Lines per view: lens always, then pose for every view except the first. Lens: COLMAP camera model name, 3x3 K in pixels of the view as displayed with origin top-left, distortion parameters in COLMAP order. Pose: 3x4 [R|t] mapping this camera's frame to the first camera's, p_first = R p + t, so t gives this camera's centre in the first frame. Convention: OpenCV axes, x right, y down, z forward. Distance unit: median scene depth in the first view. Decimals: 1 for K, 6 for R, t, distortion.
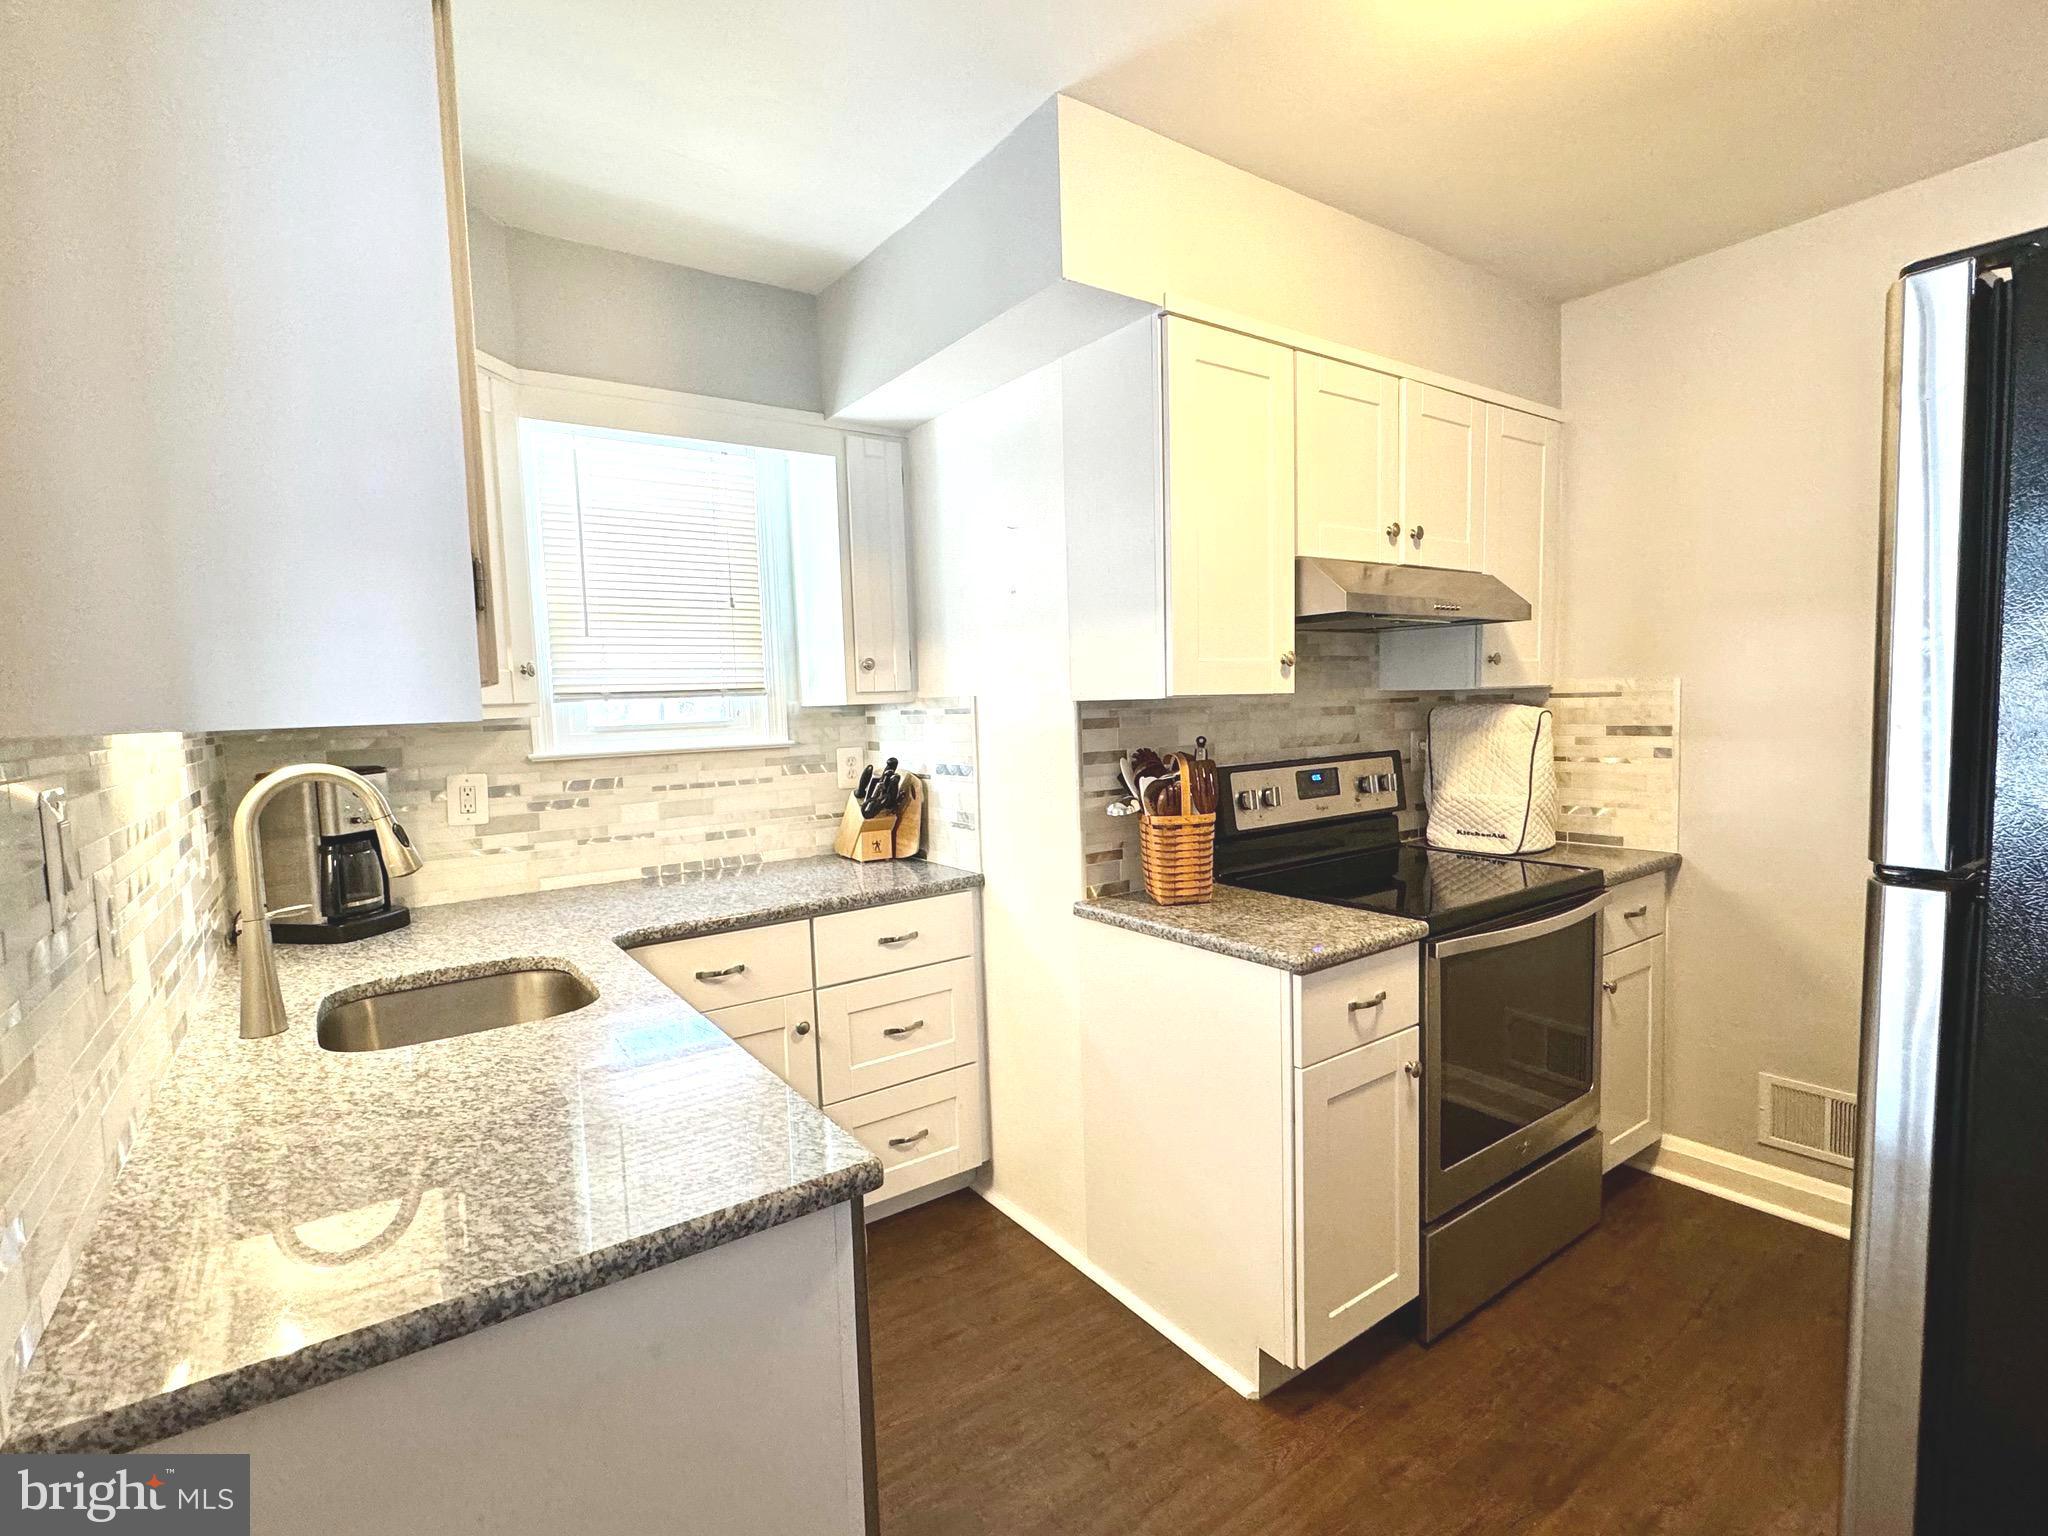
lens RADIAL K [[972.7, 0, 1026.0], [0, 972.7, 771.9], [0, 0, 1]] dist [0.000562, -0.000064]
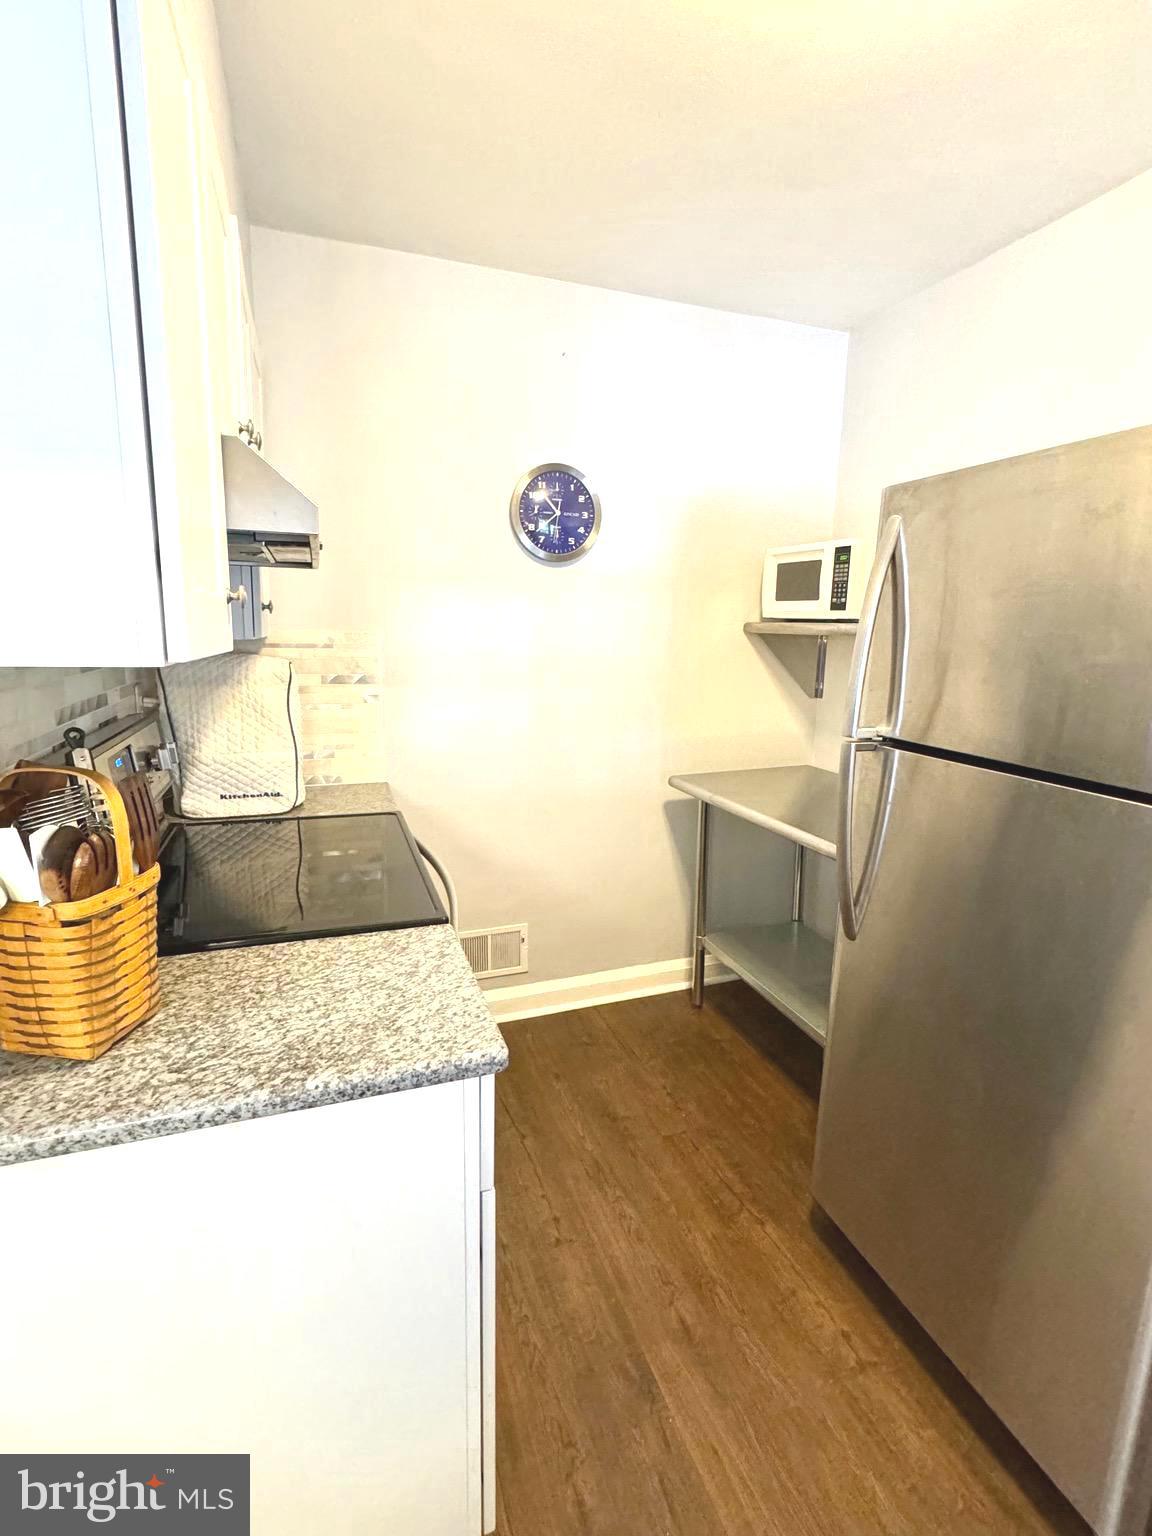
lens RADIAL K [[729.5, 0, 575.1], [0, 729.5, 763.4], [0, 0, 1]] dist [0.000562, -0.000064]
pose [[0.272853, -0.145295, 0.951021, -0.136672], [0.042848, 0.989384, 0.138863, -0.063834], [-0.961101, 0.002860, 0.276182, 0.639408]]
